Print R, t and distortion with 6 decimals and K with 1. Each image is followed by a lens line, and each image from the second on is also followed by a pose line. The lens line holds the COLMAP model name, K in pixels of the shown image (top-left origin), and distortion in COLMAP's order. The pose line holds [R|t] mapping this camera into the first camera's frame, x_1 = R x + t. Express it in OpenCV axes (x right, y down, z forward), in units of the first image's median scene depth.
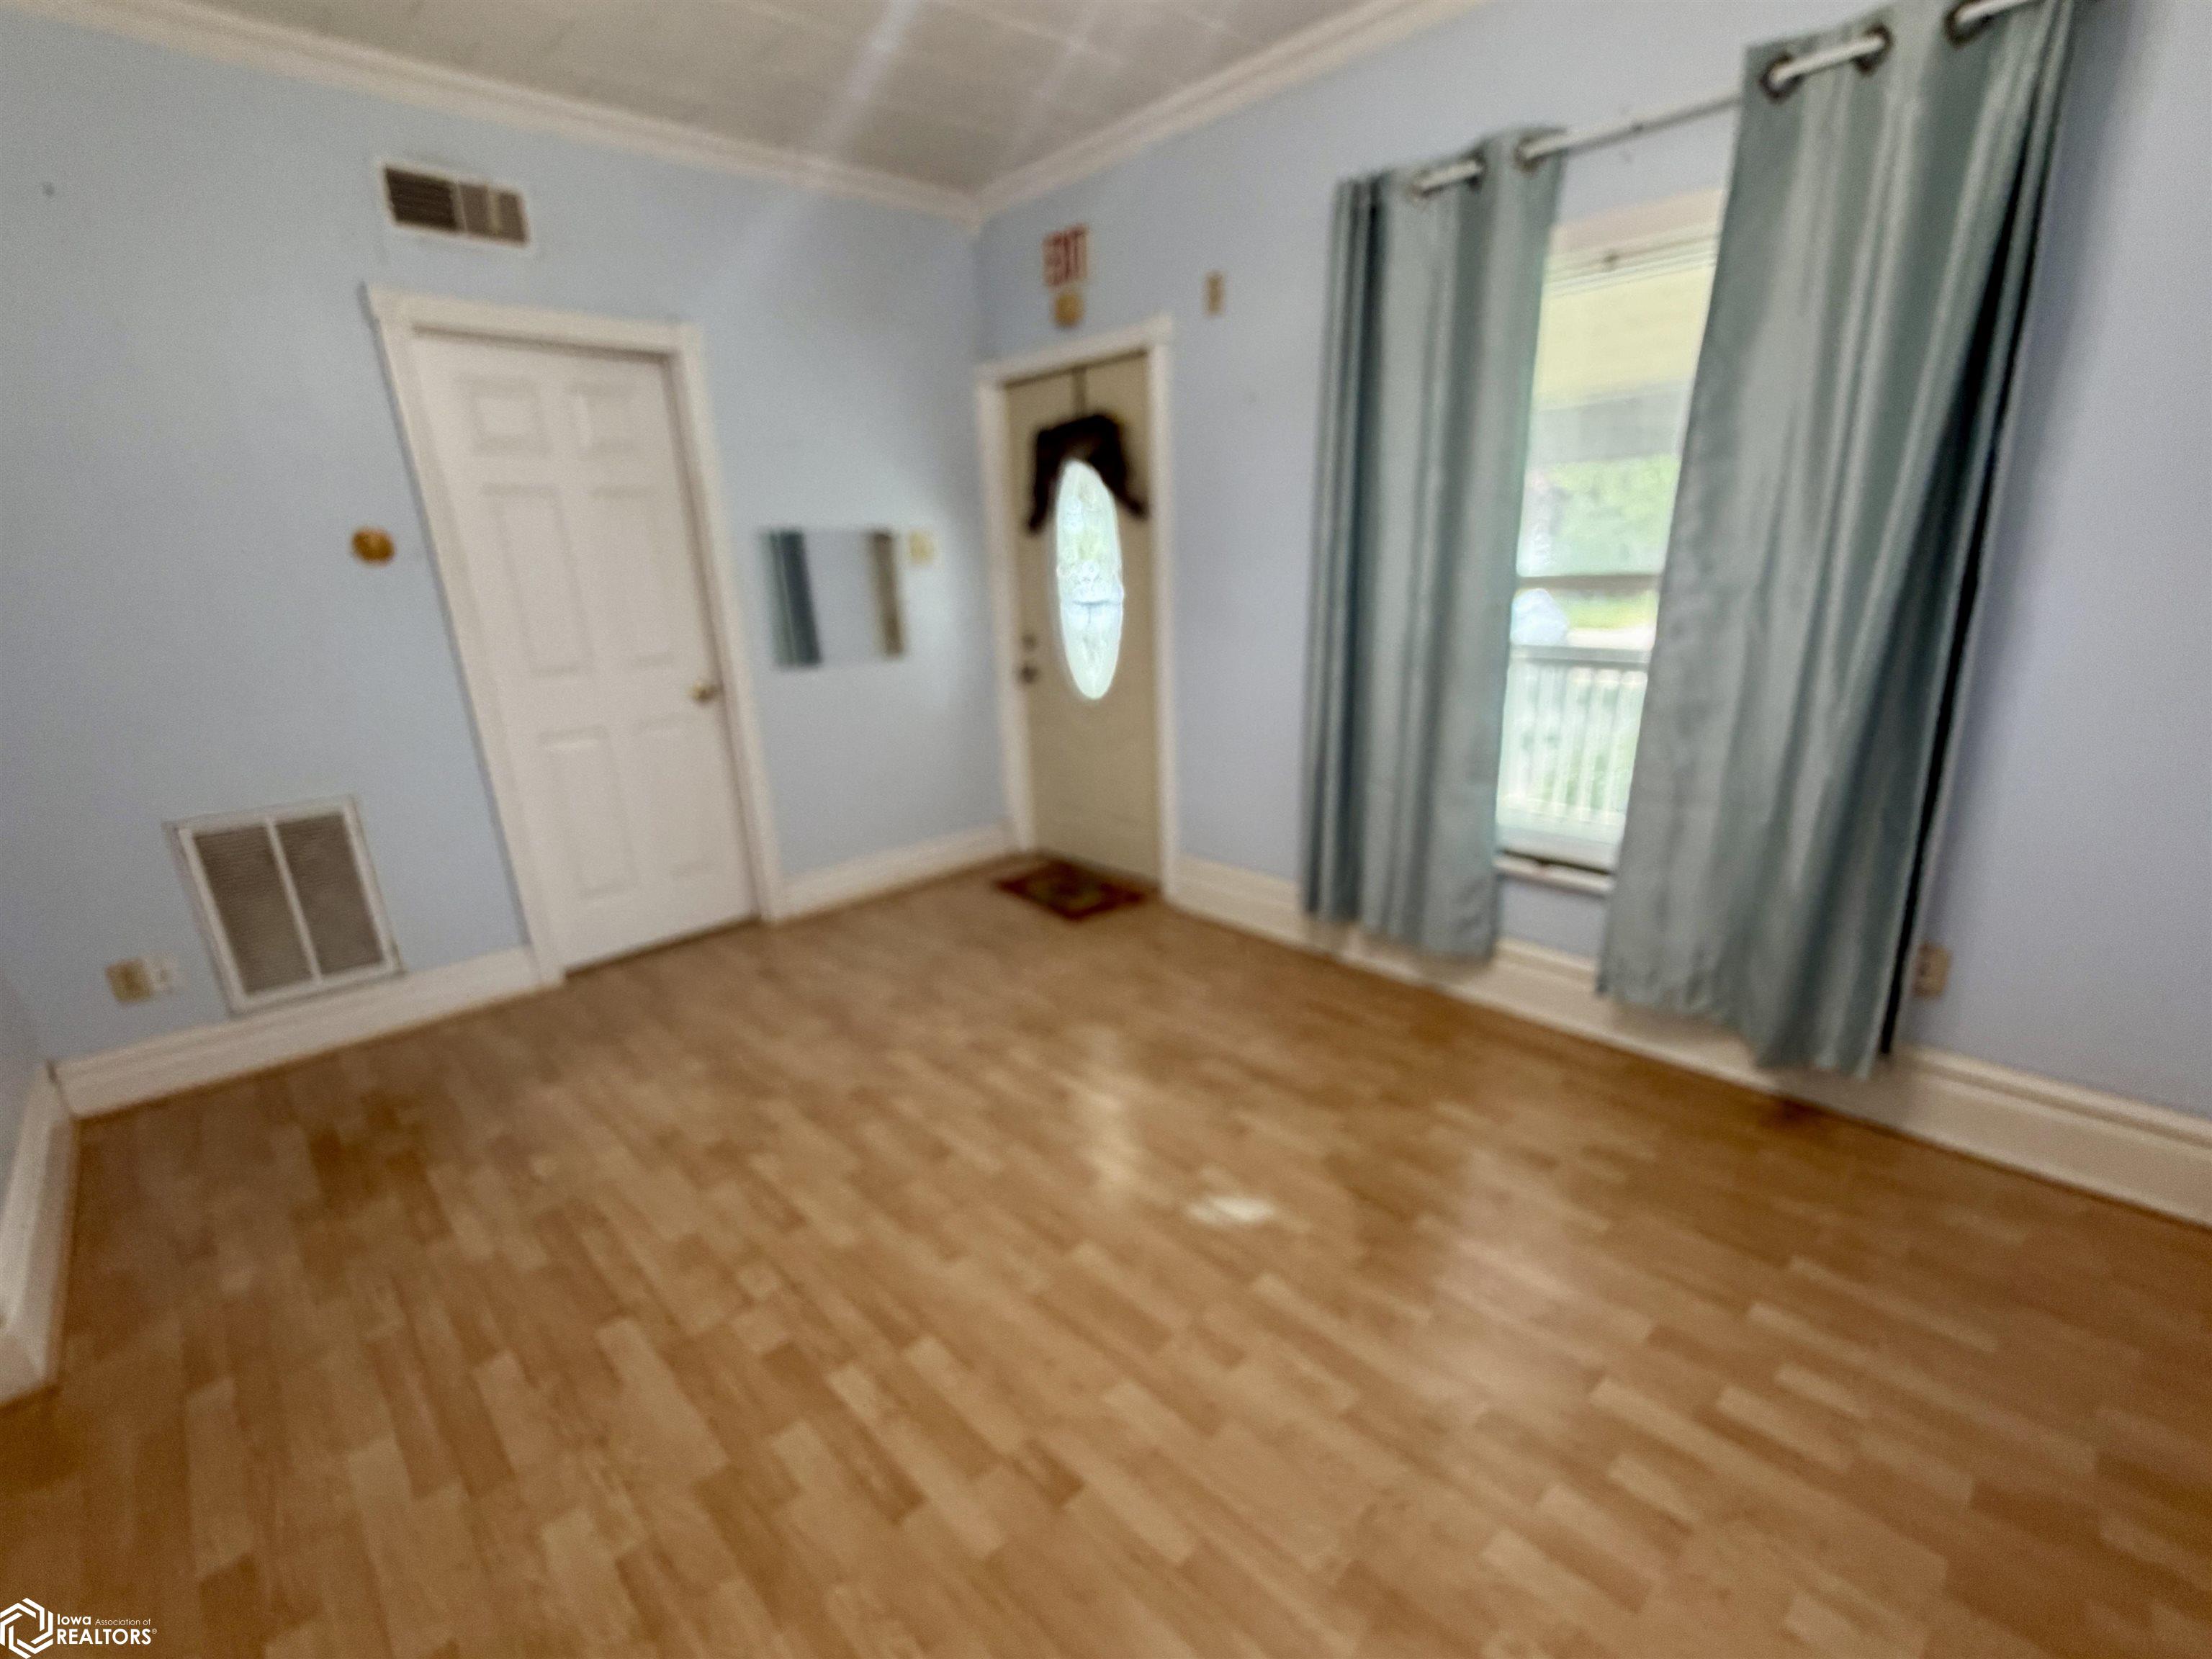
lens RADIAL K [[980.1, 0, 1109.1], [0, 980.1, 918.1], [0, 0, 1]] dist [-0.001815, -0.000514]
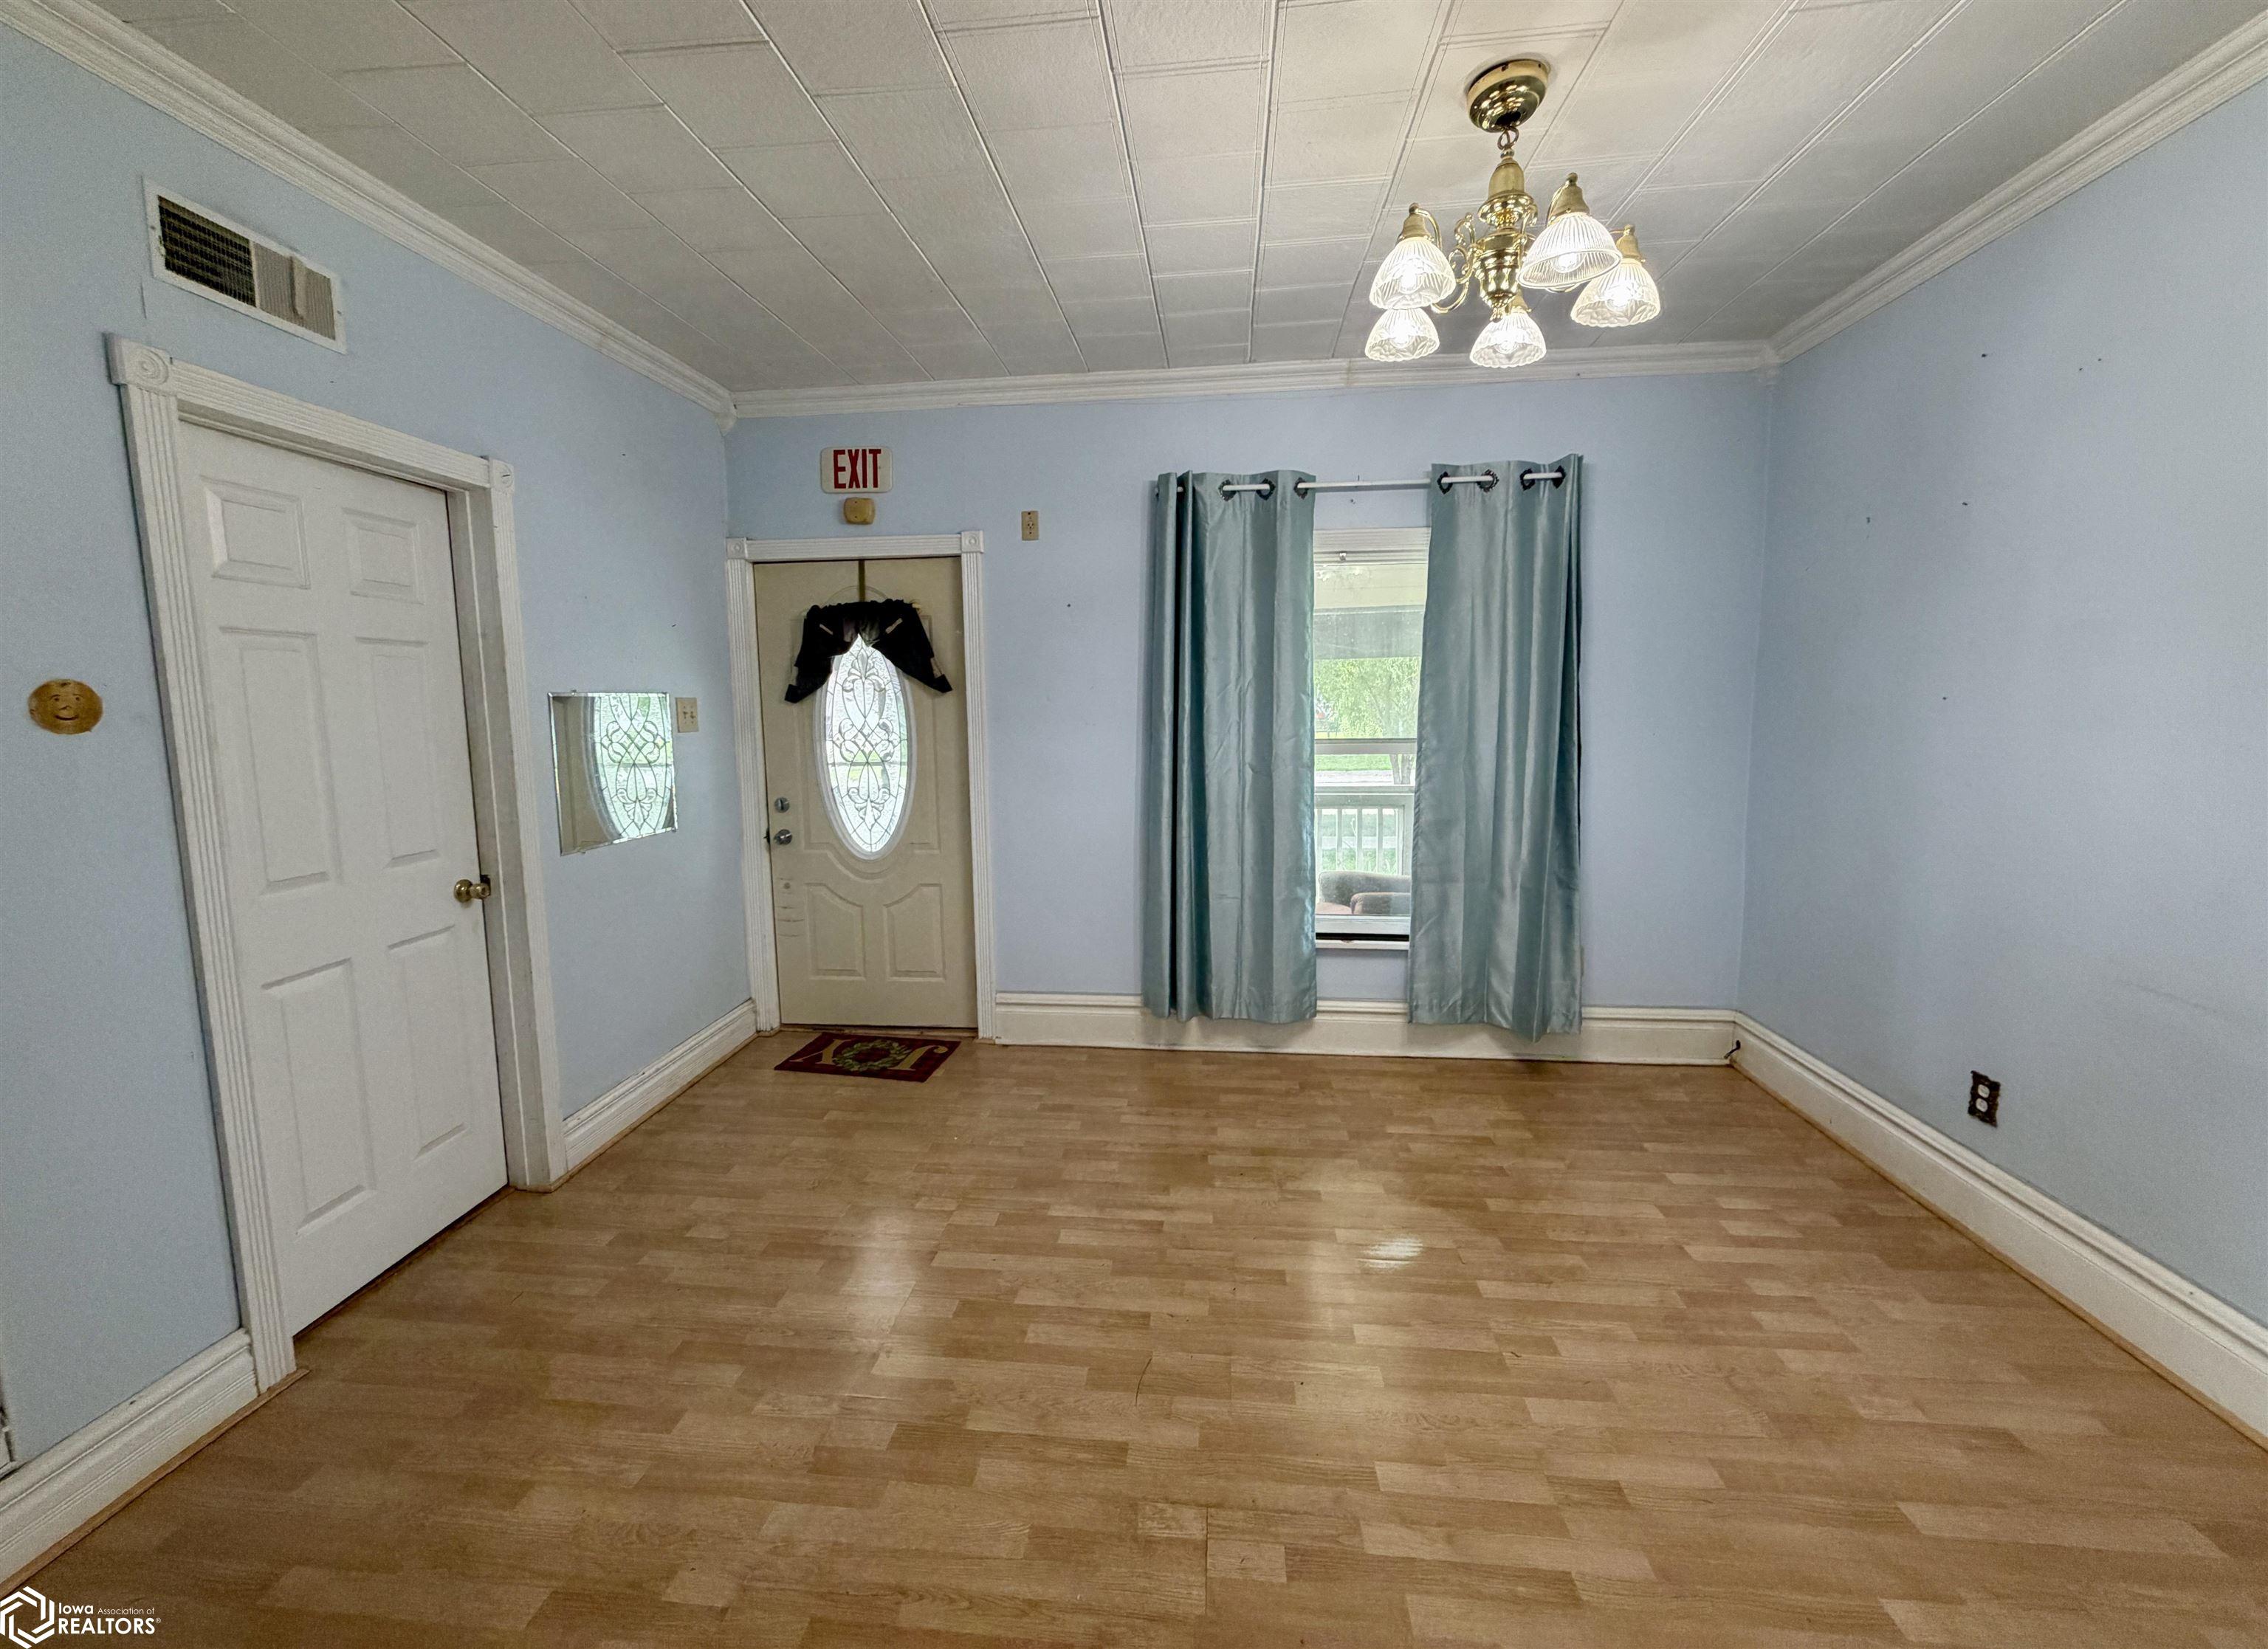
lens RADIAL K [[906.0, 0, 1134.0], [0, 906.0, 824.5], [0, 0, 1]] dist [0.001777, 0.000436]
pose [[0.757144, -0.064278, 0.650078, -0.699177], [0.216146, 0.963745, -0.156452, -0.086250], [-0.616453, 0.258968, 0.743587, 0.213376]]
